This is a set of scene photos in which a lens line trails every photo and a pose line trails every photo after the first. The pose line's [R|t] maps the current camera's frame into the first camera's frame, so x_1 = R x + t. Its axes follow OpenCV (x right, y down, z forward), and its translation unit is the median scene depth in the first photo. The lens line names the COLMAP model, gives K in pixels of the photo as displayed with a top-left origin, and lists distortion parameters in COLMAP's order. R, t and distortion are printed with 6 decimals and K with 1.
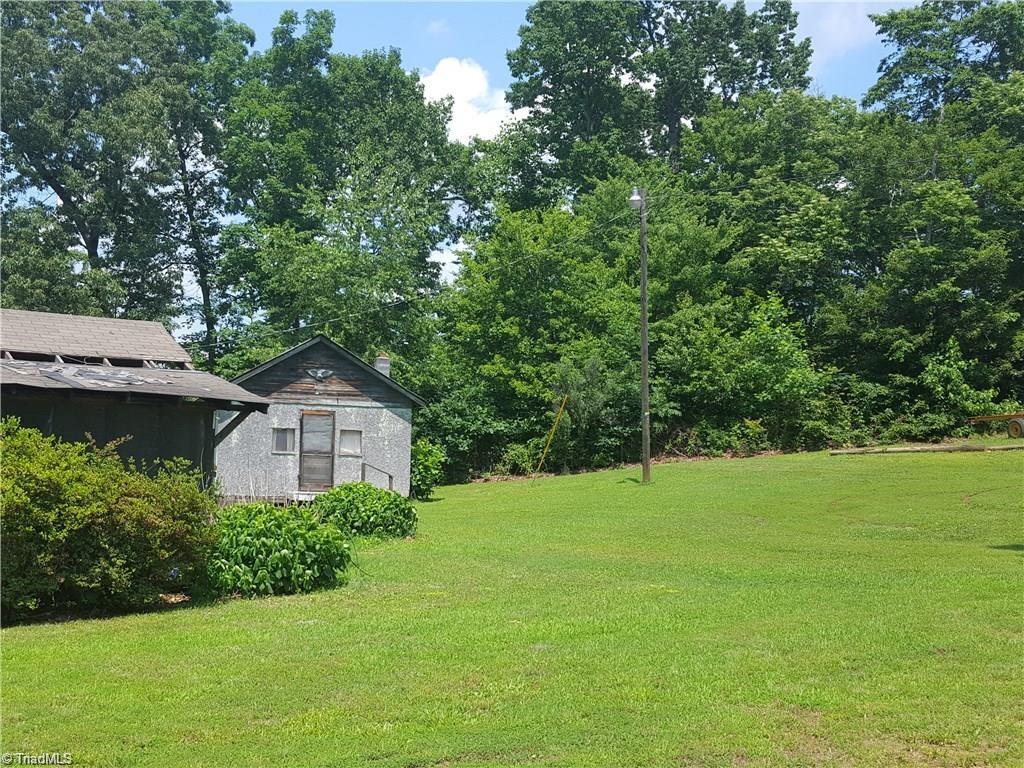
lens RADIAL K [[1179.8, 0, 482.6], [0, 1179.8, 430.5], [0, 0, 1]] dist [0.088325, 0.000000]
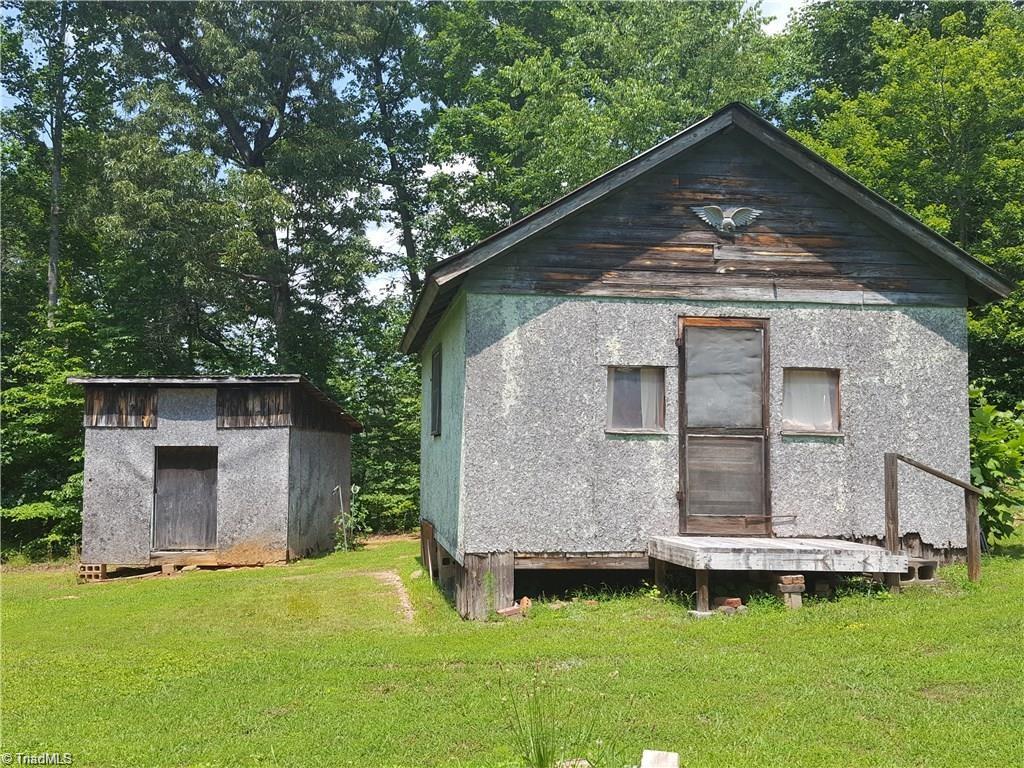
lens RADIAL K [[1019.3, 0, 482.7], [0, 1019.3, 408.5], [0, 0, 1]] dist [0.087922, 0.000000]
pose [[0.987583, -0.027580, -0.154657, -0.165208], [0.022261, 0.999103, -0.036016, 0.021833], [0.155512, 0.032126, 0.987312, 0.669890]]
